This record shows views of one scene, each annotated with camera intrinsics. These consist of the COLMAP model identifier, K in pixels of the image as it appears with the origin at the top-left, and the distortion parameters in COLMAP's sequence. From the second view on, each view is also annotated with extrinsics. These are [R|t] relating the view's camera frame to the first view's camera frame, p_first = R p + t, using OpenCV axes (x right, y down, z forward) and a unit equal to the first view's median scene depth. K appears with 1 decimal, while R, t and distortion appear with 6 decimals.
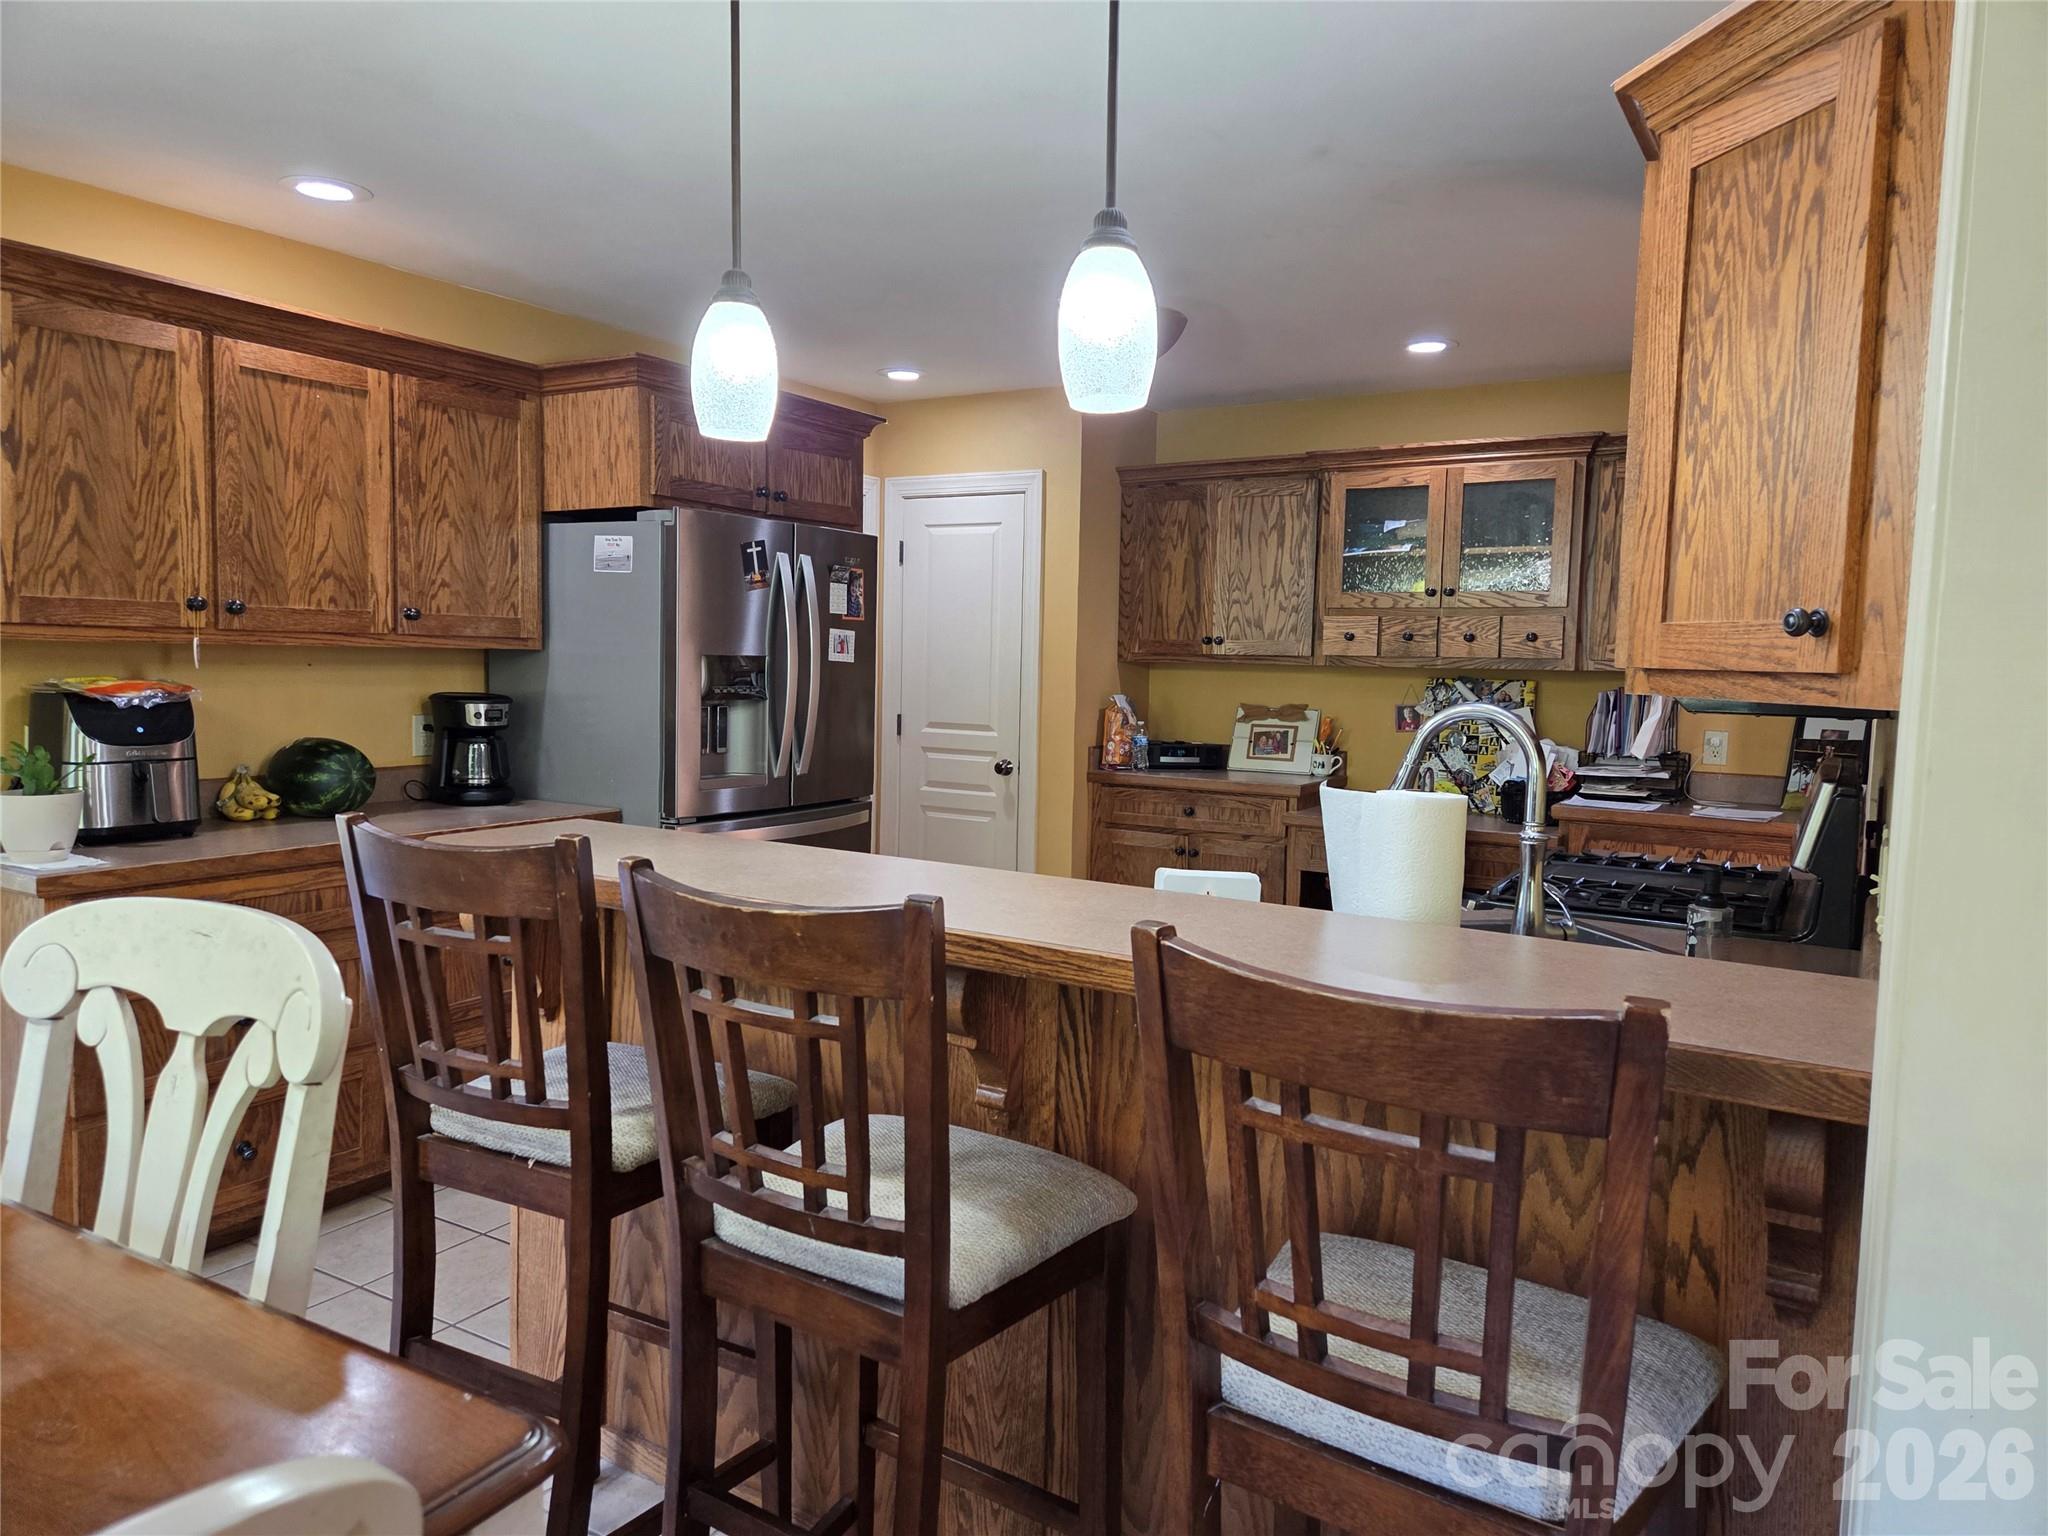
lens RADIAL K [[1376.2, 0, 1029.1], [0, 1376.2, 763.2], [0, 0, 1]] dist [0.085461, -0.091382]
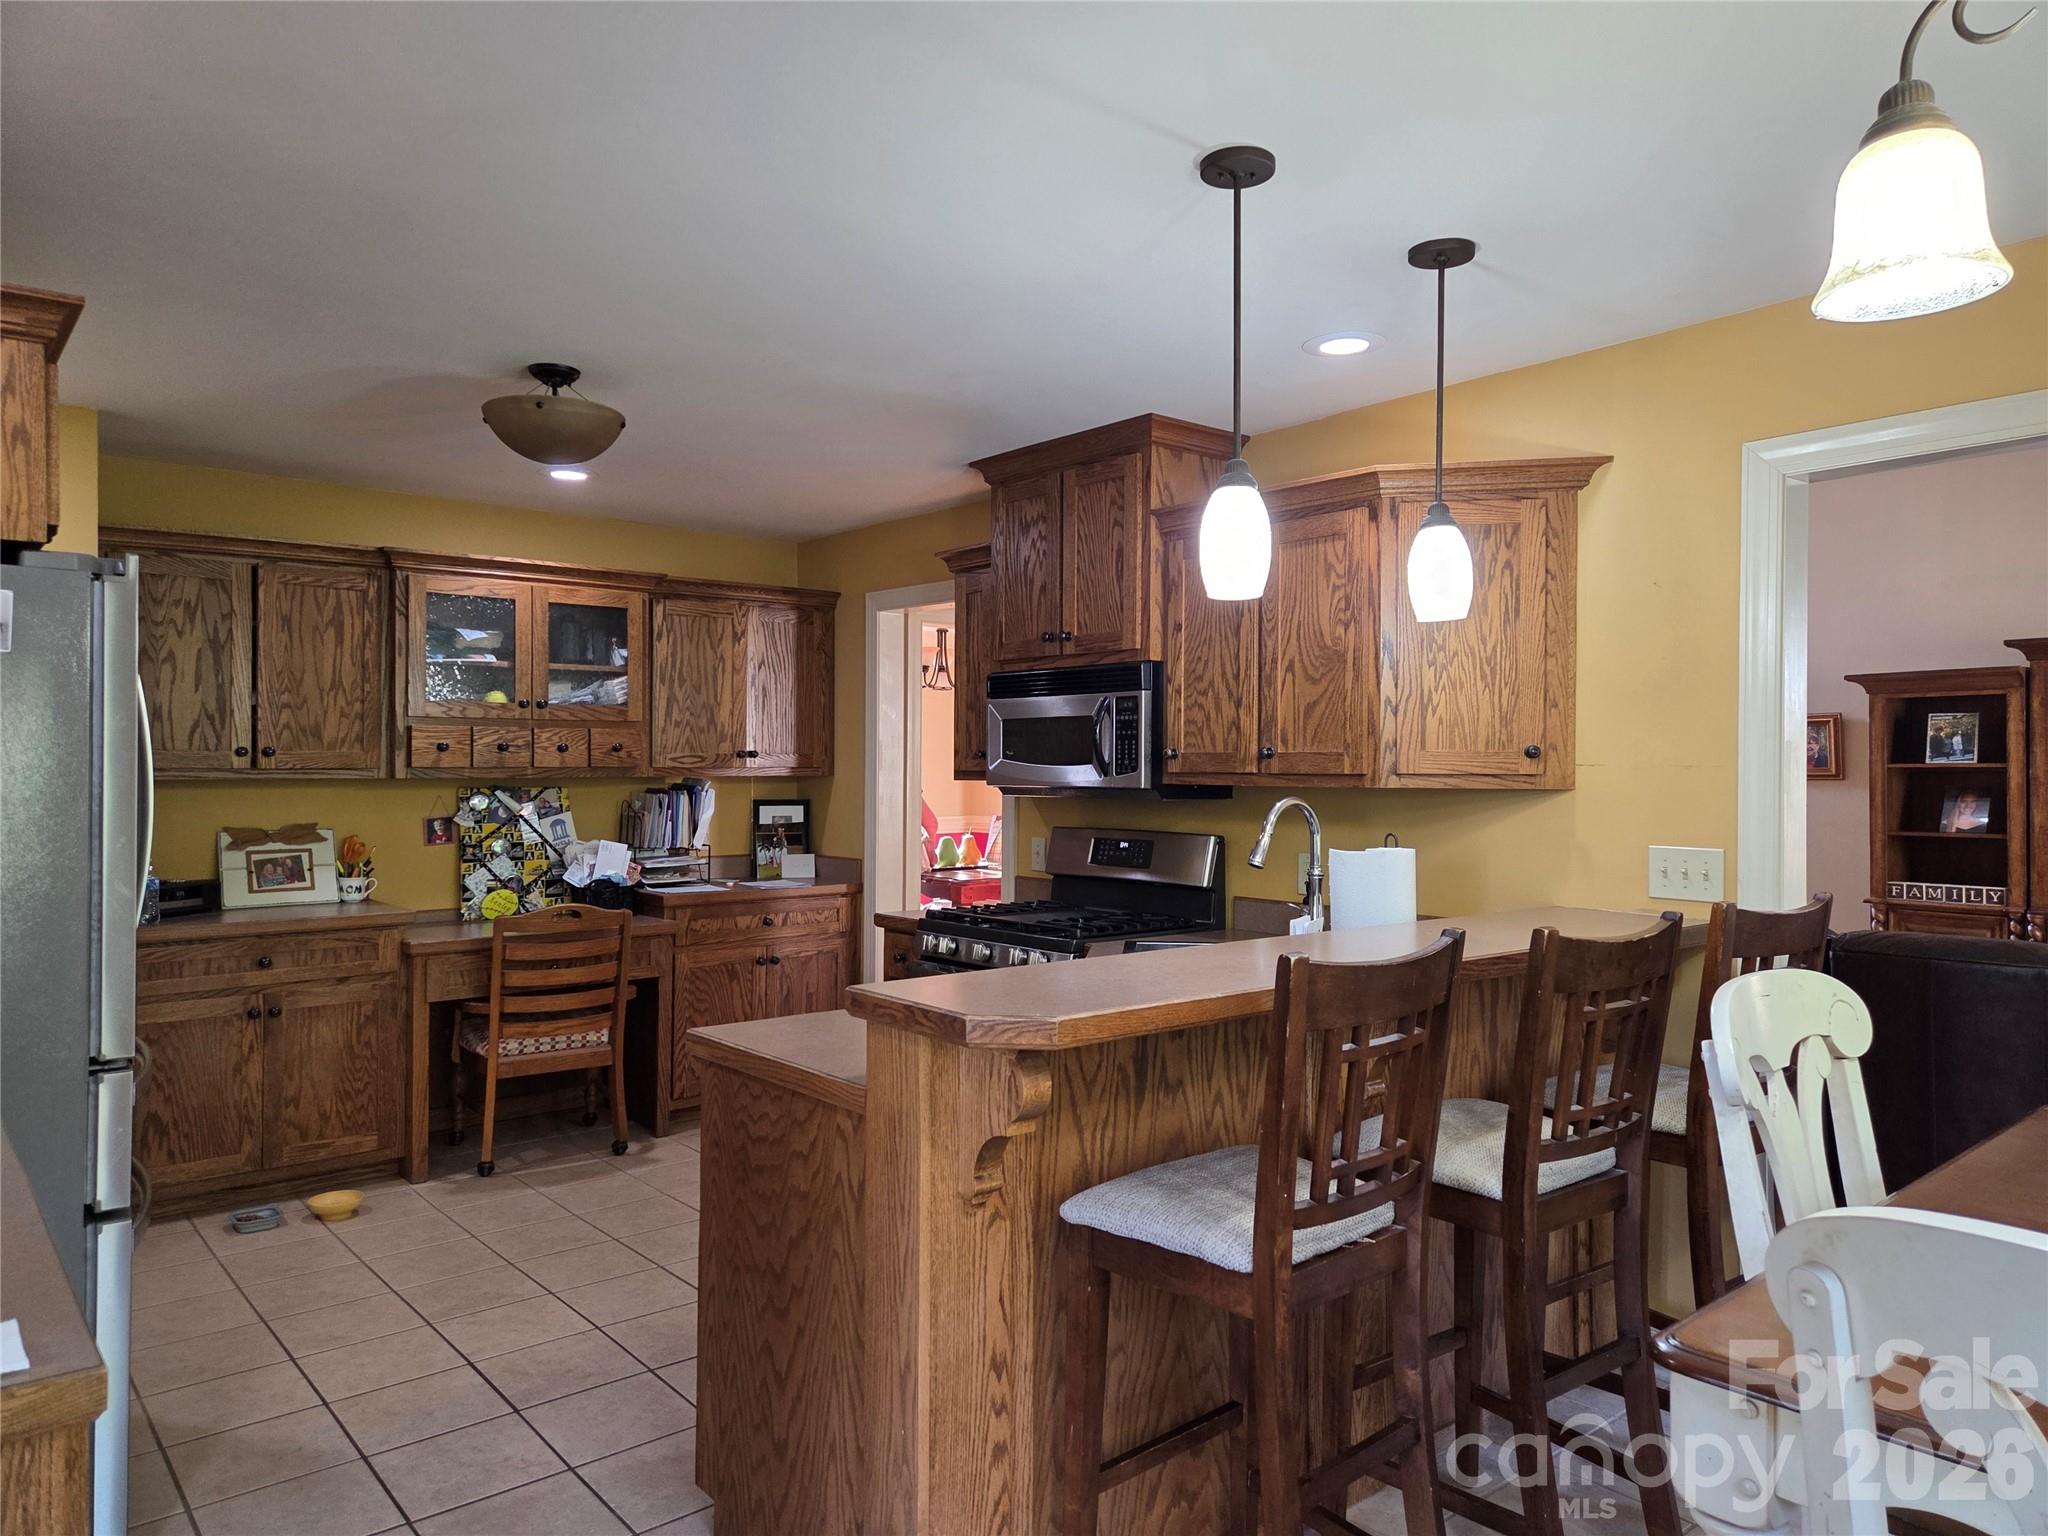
lens RADIAL K [[1376.2, 0, 1029.1], [0, 1376.2, 763.2], [0, 0, 1]] dist [0.085461, -0.091382]
pose [[0.313338, -0.018516, 0.949461, -0.531557], [0.082872, 0.996529, -0.007915, -0.038441], [-0.946019, 0.081164, 0.313784, 0.310946]]
